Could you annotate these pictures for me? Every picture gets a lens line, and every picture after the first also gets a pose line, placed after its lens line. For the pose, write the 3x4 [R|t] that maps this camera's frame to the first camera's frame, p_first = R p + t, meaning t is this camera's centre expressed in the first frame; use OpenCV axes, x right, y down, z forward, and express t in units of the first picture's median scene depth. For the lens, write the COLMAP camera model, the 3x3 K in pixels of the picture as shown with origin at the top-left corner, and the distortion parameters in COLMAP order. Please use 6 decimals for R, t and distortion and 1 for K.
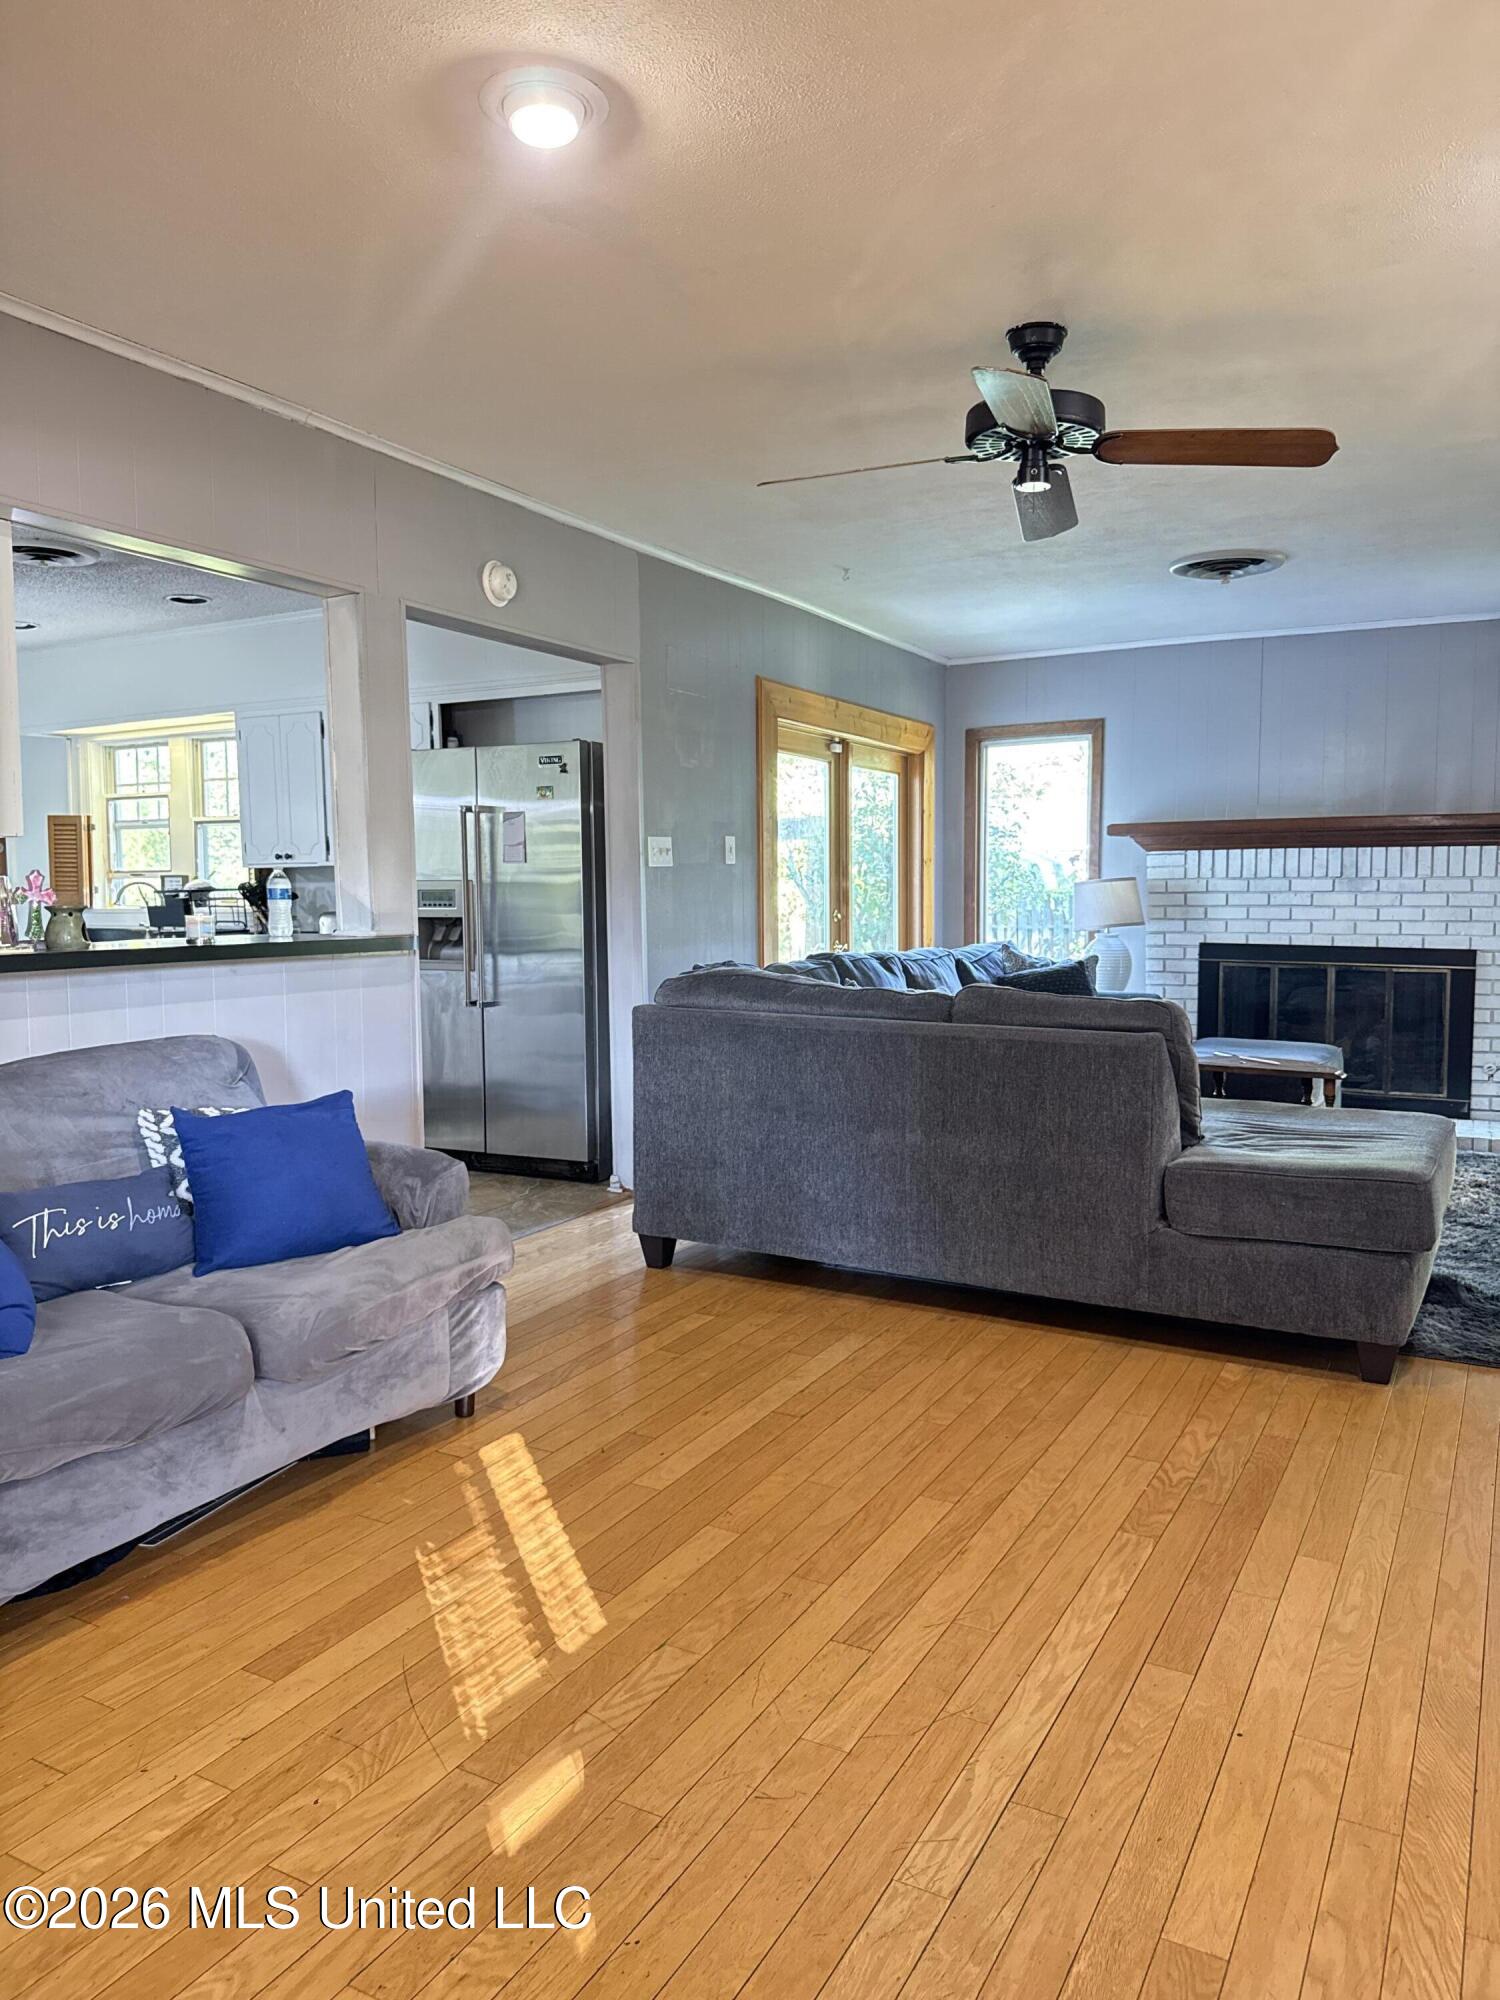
lens RADIAL K [[1391.3, 0, 747.0], [0, 1391.3, 997.2], [0, 0, 1]] dist [0.186166, -0.424348]
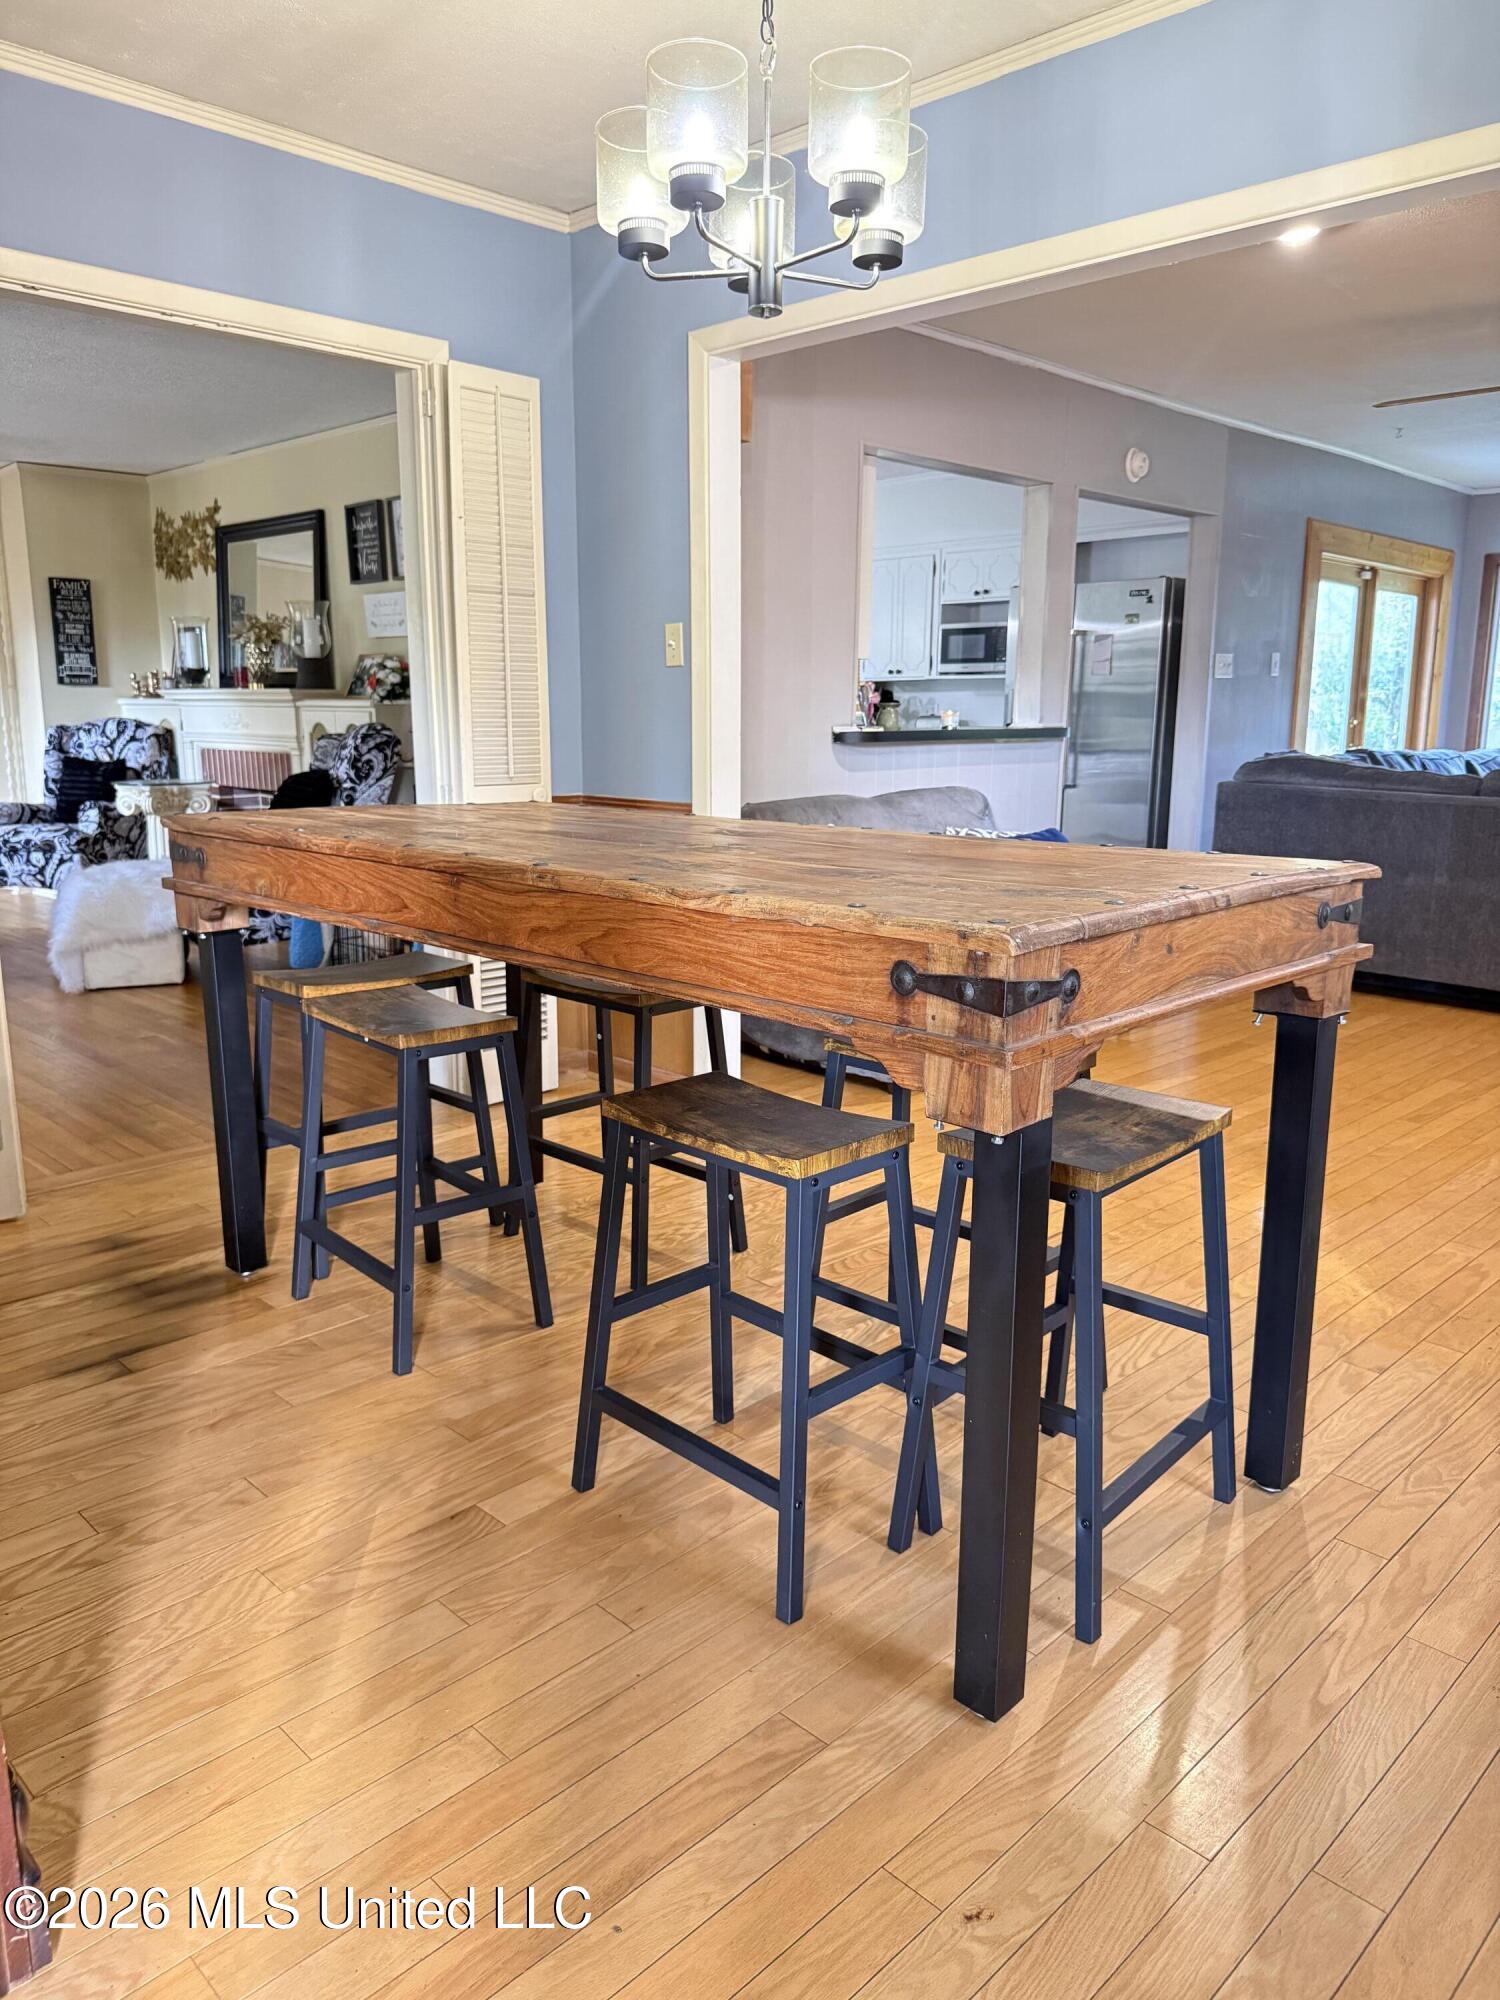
lens RADIAL K [[1418.5, 0, 750.0], [0, 1418.5, 1000.0], [0, 0, 1]] dist [0.014688, -0.030821]
pose [[0.960181, 0.069022, -0.270718, -0.101670], [-0.033635, 0.990512, 0.133244, 0.037439], [0.277346, -0.118833, 0.953393, -0.371009]]
